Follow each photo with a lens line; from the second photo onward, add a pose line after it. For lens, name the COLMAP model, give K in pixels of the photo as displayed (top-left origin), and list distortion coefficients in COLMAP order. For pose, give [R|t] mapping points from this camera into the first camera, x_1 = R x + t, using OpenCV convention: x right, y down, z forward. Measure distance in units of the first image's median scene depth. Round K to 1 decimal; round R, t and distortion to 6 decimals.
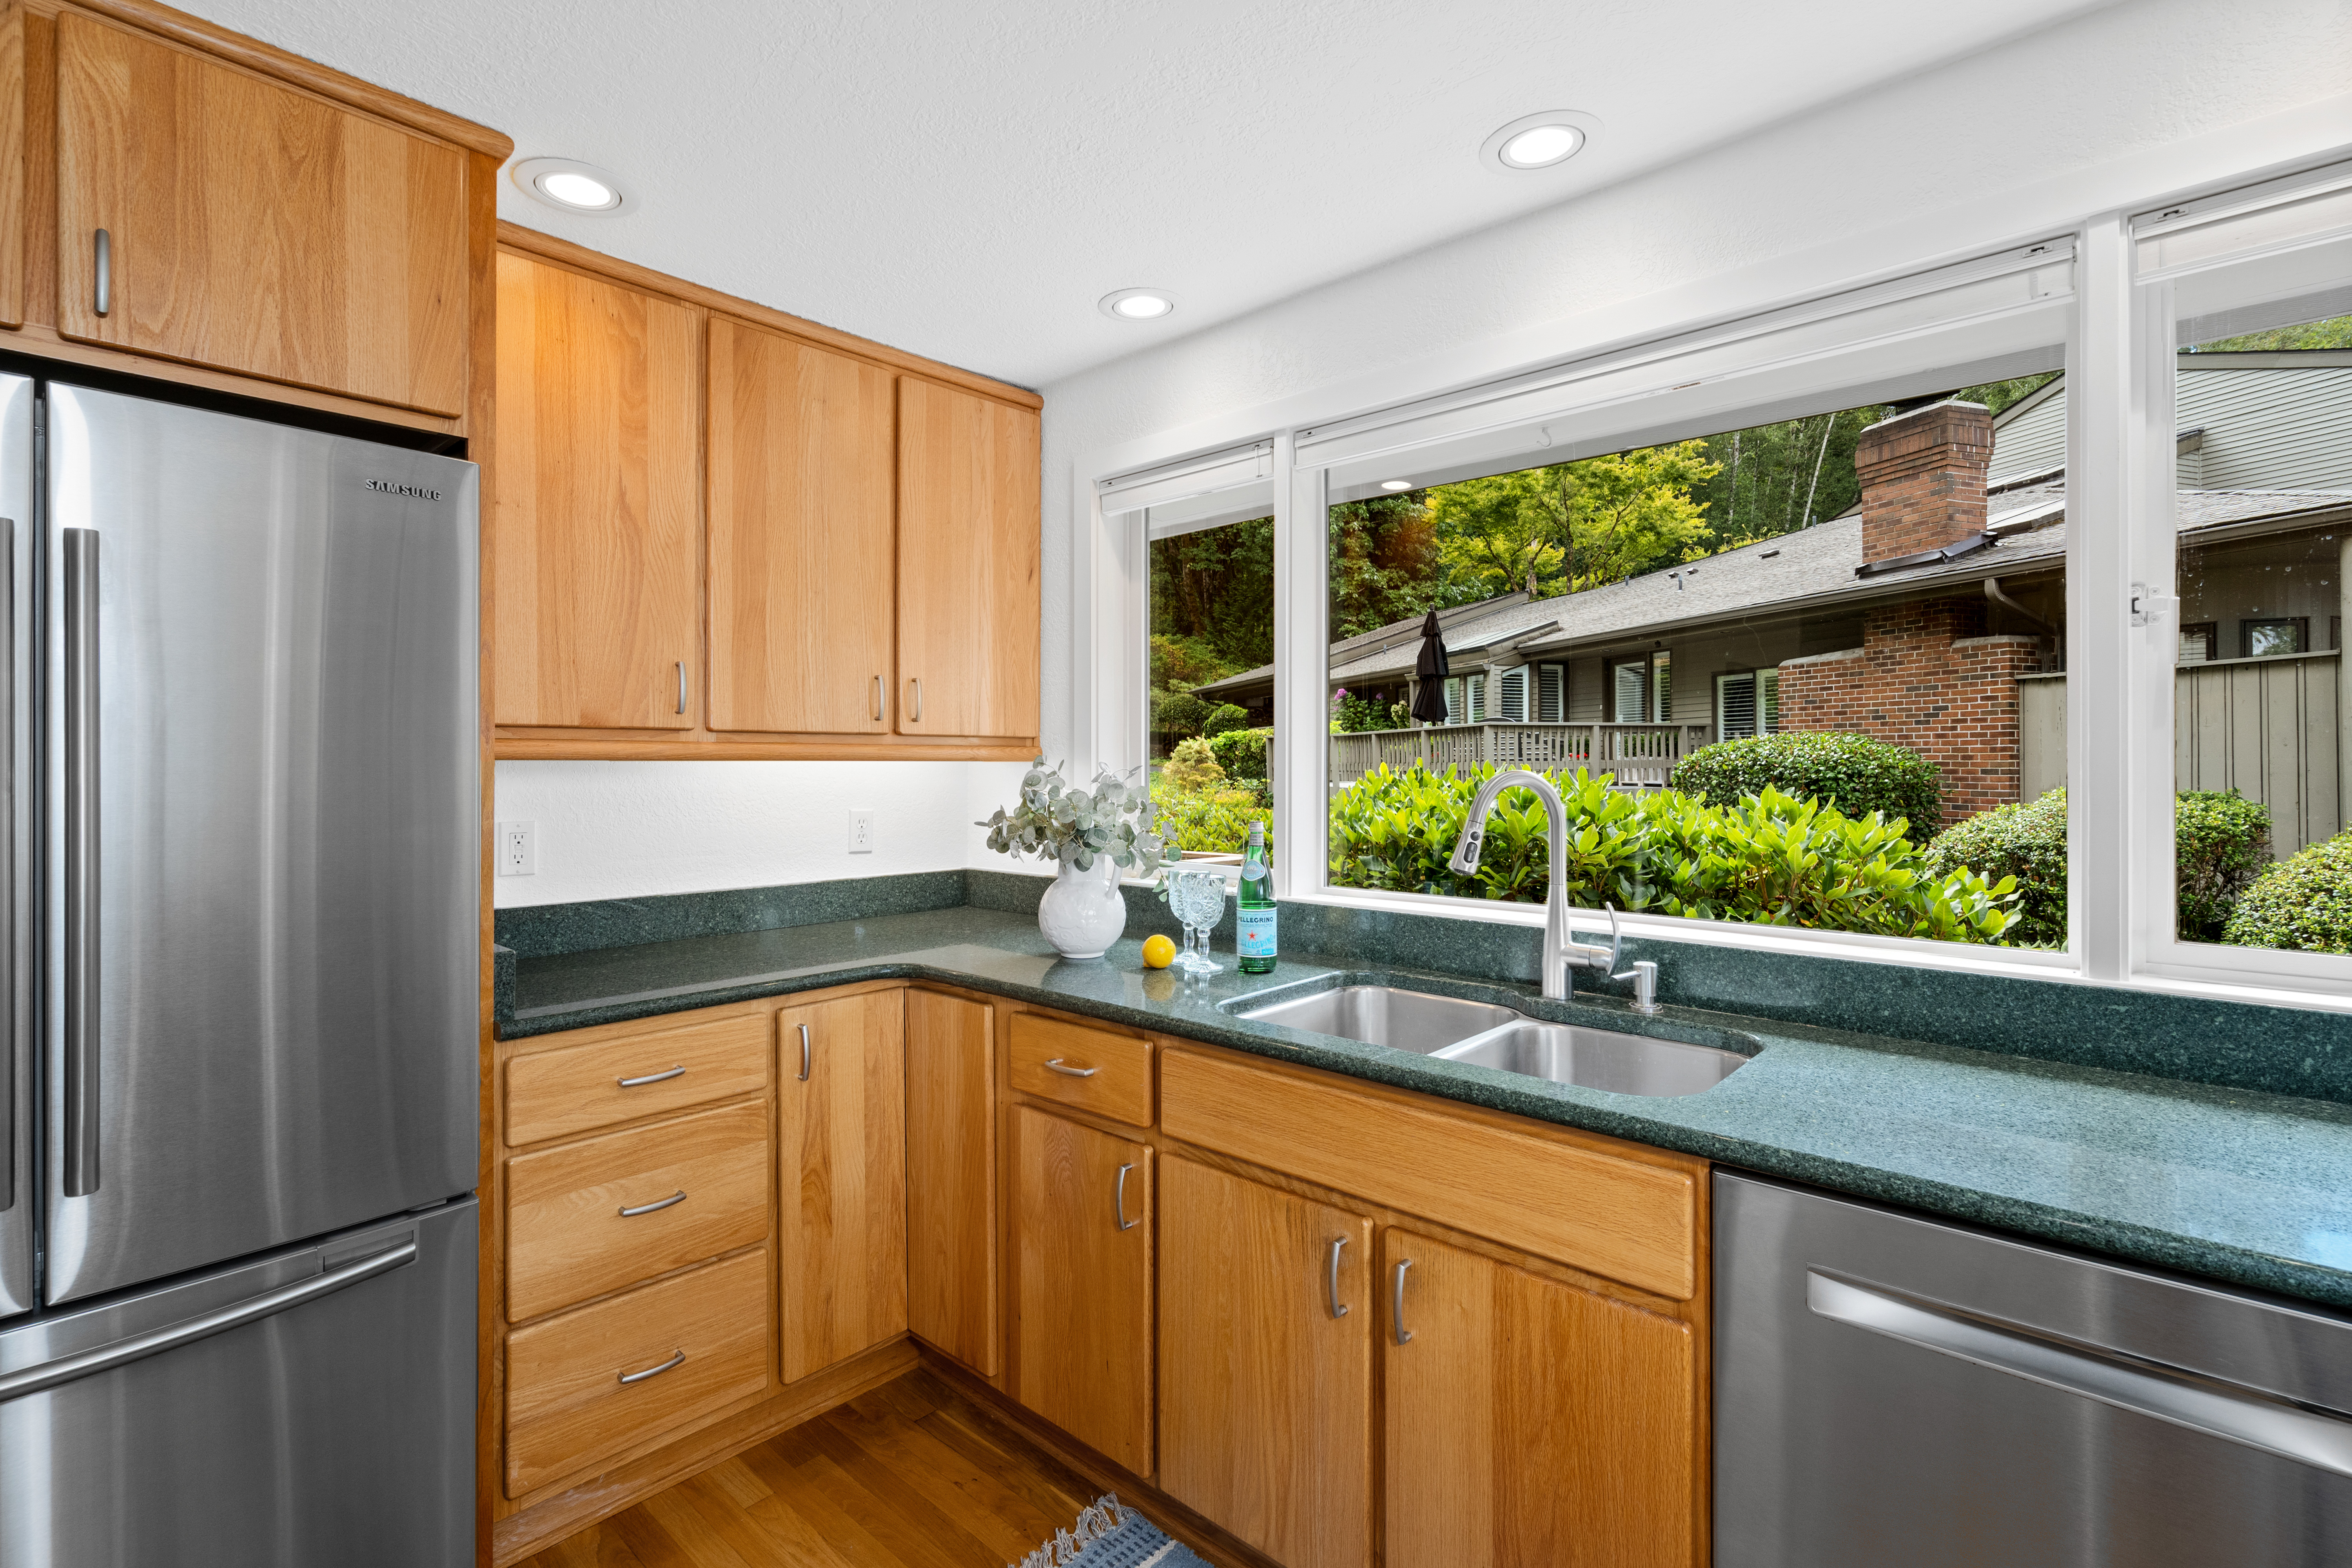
lens RADIAL K [[1071.9, 0, 1179.0], [0, 1071.9, 762.8], [0, 0, 1]] dist [-0.004984, 0.002204]
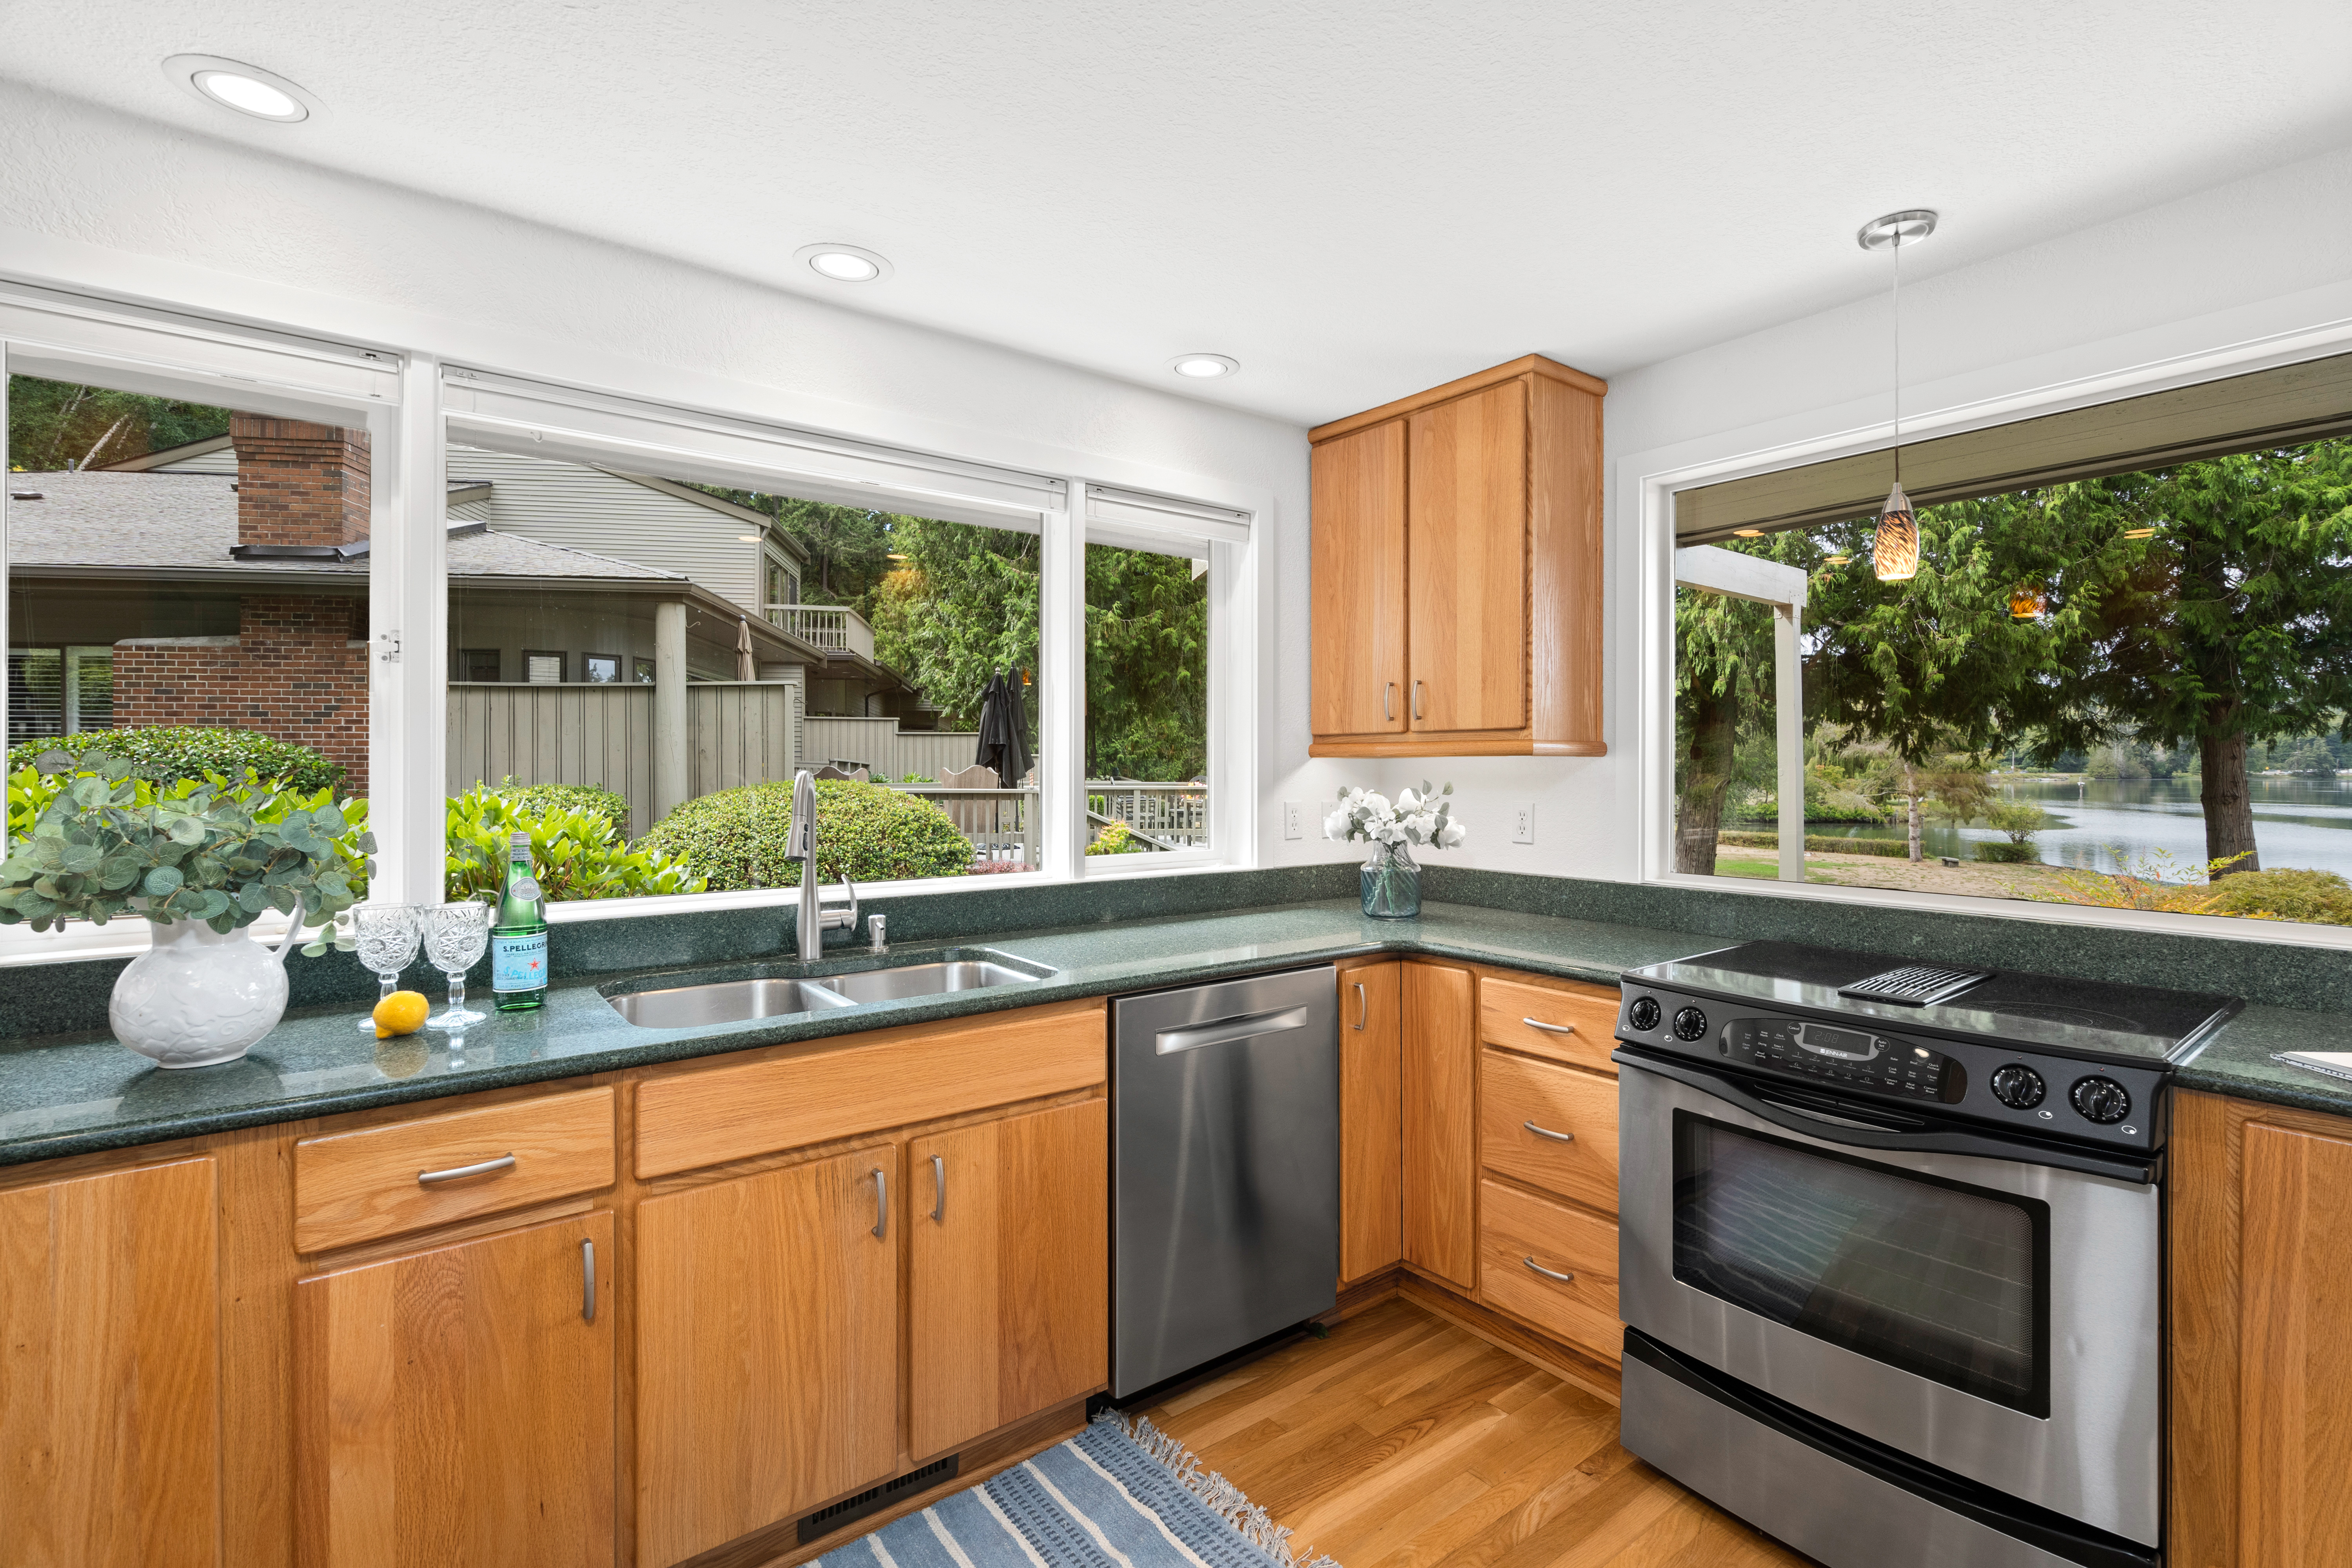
lens RADIAL K [[1071.9, 0, 1172.6], [0, 1071.9, 770.1], [0, 0, 1]] dist [-0.004984, 0.002204]
pose [[0.179351, -0.004714, 0.983774, -0.763046], [-0.002352, 0.999984, 0.005221, -0.001812], [-0.983782, -0.003250, 0.179337, 0.379662]]
